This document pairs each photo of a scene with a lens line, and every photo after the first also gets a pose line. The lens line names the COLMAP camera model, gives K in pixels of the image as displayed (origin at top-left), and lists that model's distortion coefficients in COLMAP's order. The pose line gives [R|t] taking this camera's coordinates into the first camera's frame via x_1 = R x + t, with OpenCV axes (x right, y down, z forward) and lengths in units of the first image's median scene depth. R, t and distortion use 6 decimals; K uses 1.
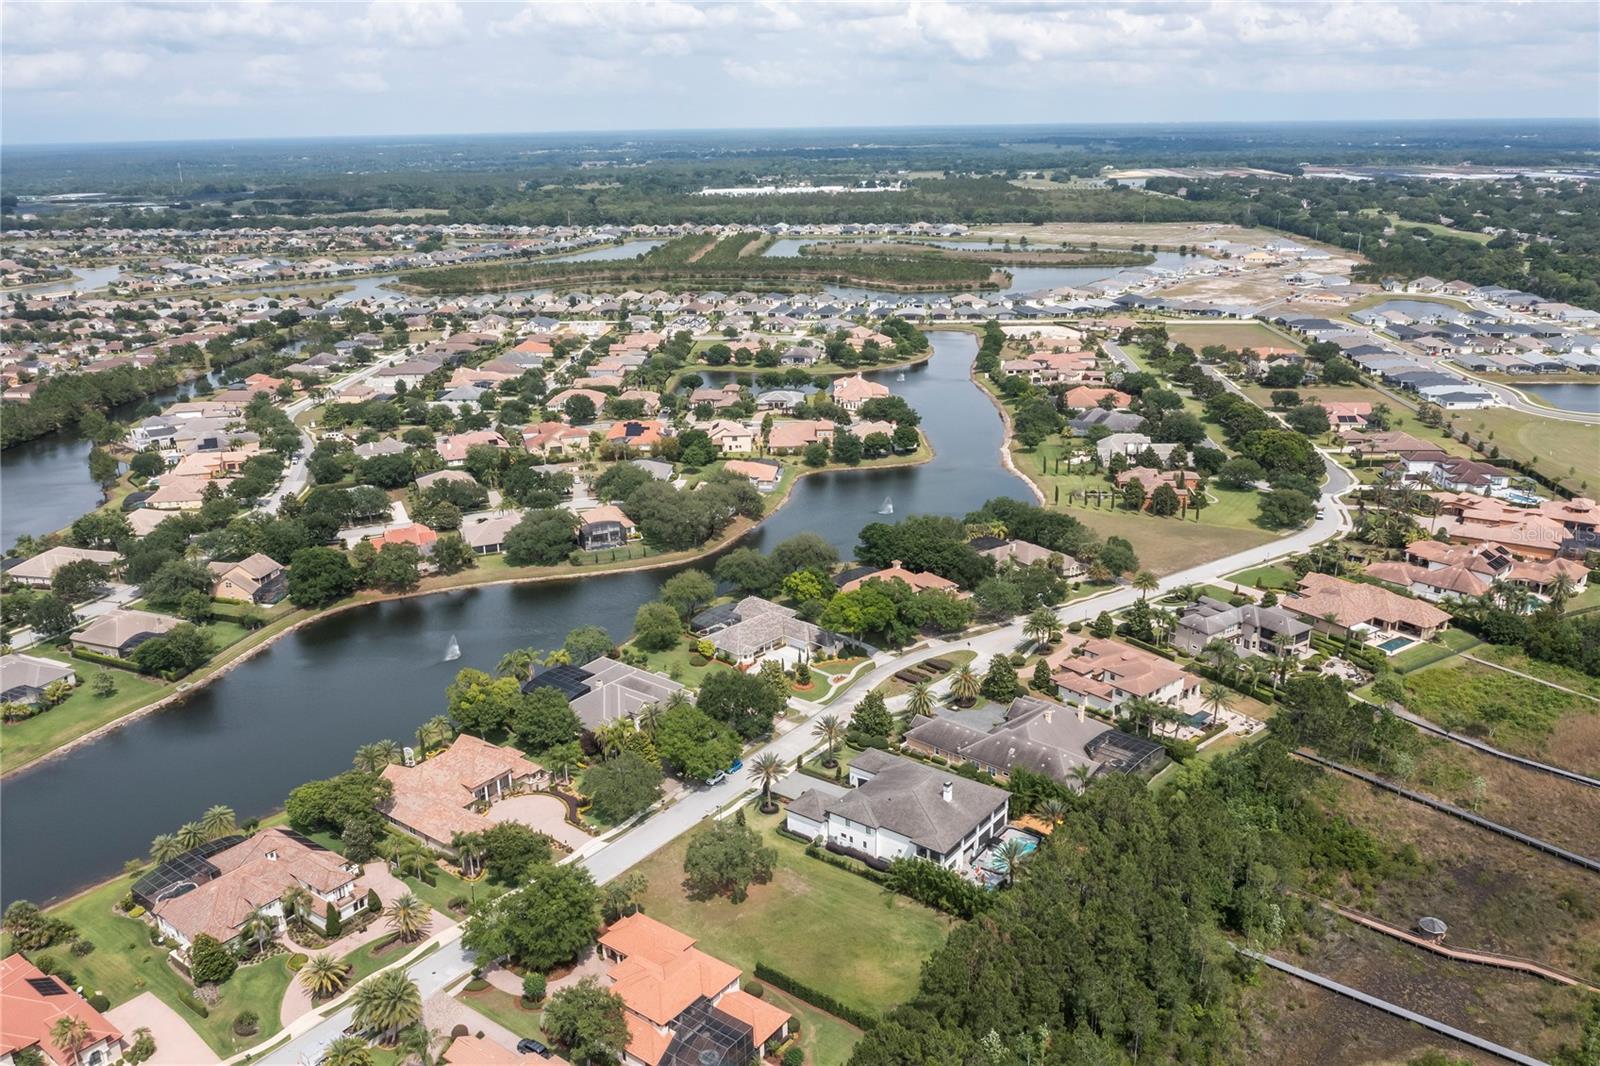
lens RADIAL K [[1264.9, 0, 795.3], [0, 1264.9, 534.8], [0, 0, 1]] dist [-0.020119, 0.004175]
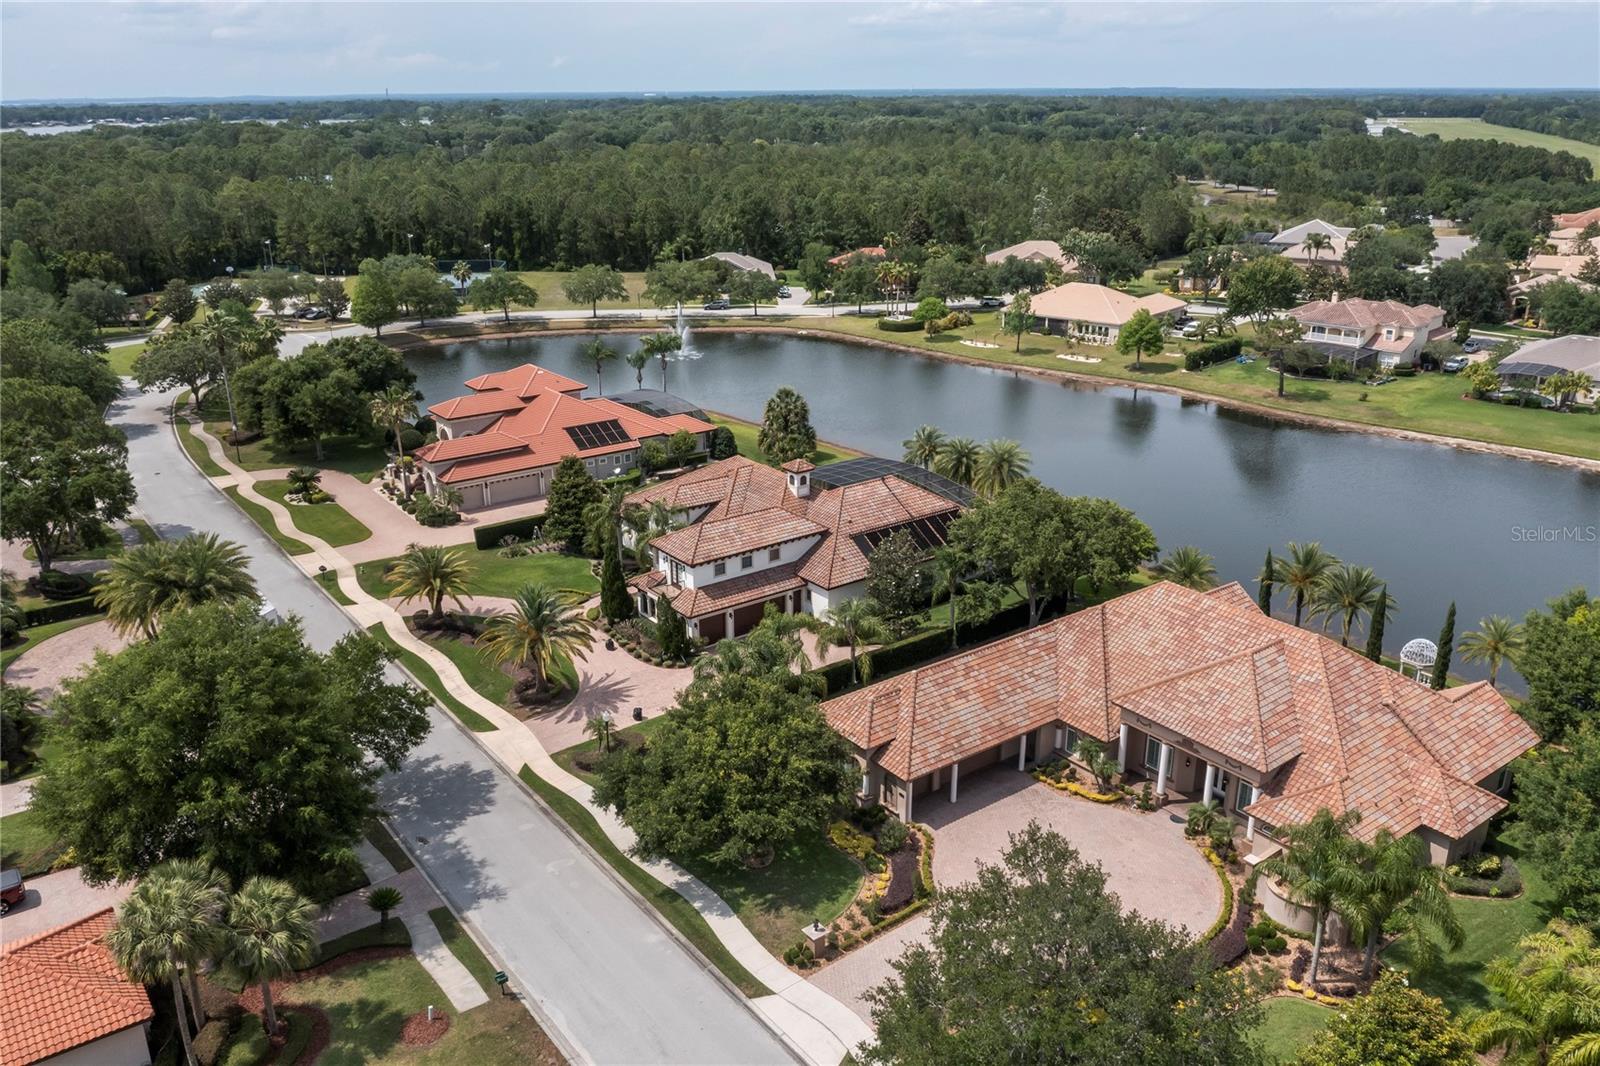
lens RADIAL K [[1264.9, 0, 795.8], [0, 1264.9, 535.6], [0, 0, 1]] dist [-0.020119, 0.004175]
pose [[-0.278686, 0.342691, -0.897160, 0.022105], [-0.293809, 0.858958, 0.419365, 0.042641], [0.914336, 0.380466, -0.138694, 0.700943]]
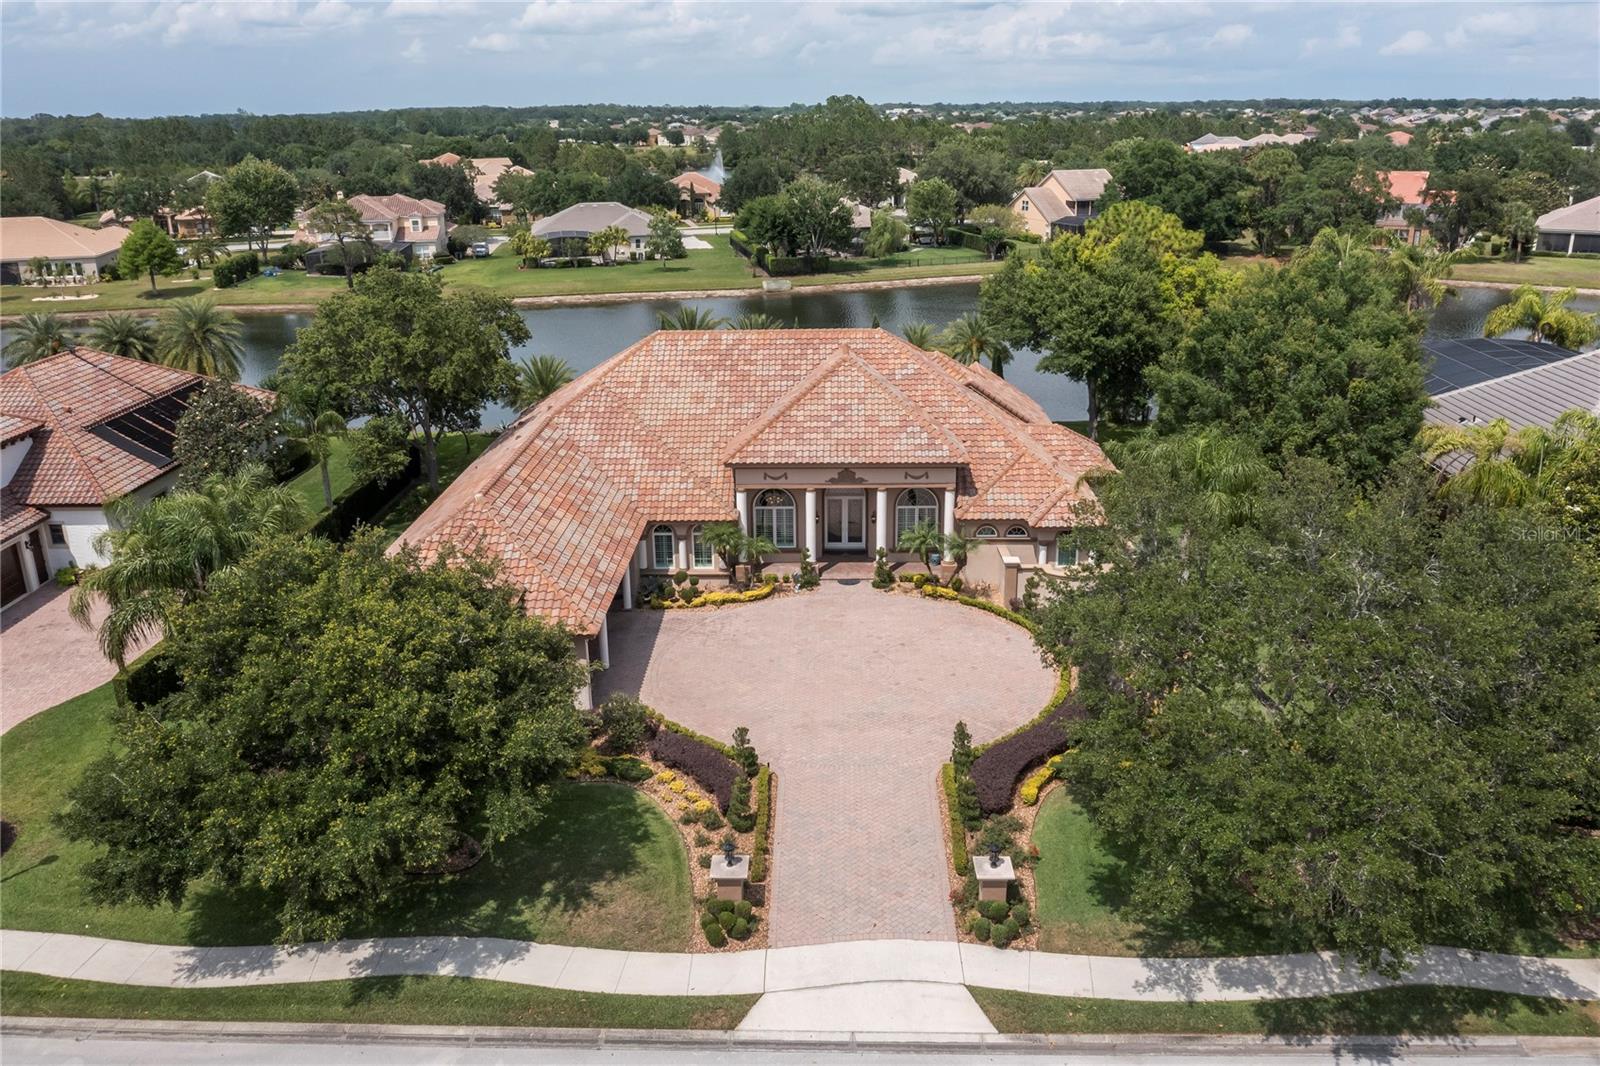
lens RADIAL K [[1264.9, 0, 799.8], [0, 1264.9, 531.9], [0, 0, 1]] dist [-0.020119, 0.004175]
pose [[0.583085, 0.271791, -0.765599, -0.053217], [-0.255635, 0.955890, 0.144652, 0.129133], [0.771144, 0.111370, 0.626844, 0.637811]]
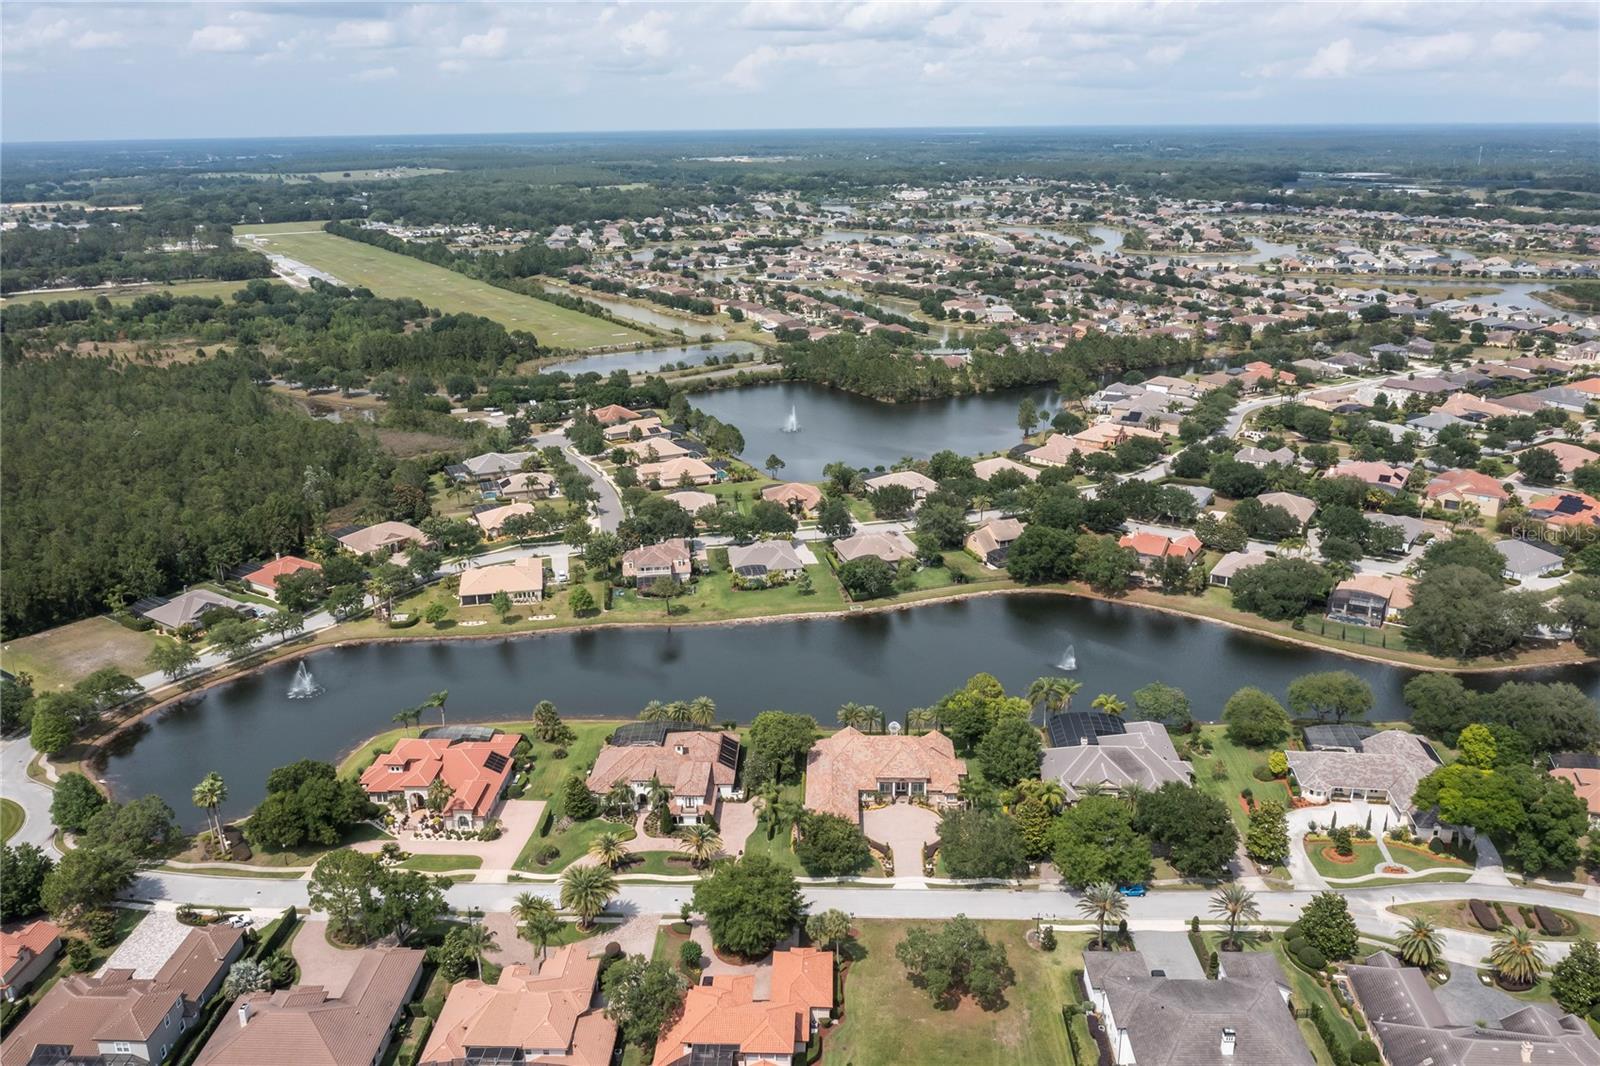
lens RADIAL K [[1264.9, 0, 787.1], [0, 1264.9, 533.0], [0, 0, 1]] dist [-0.020119, 0.004175]
pose [[0.570058, 0.263493, -0.778207, 0.320816], [-0.253828, 0.957325, 0.138205, -0.078922], [0.781412, 0.118746, 0.612612, 0.222338]]
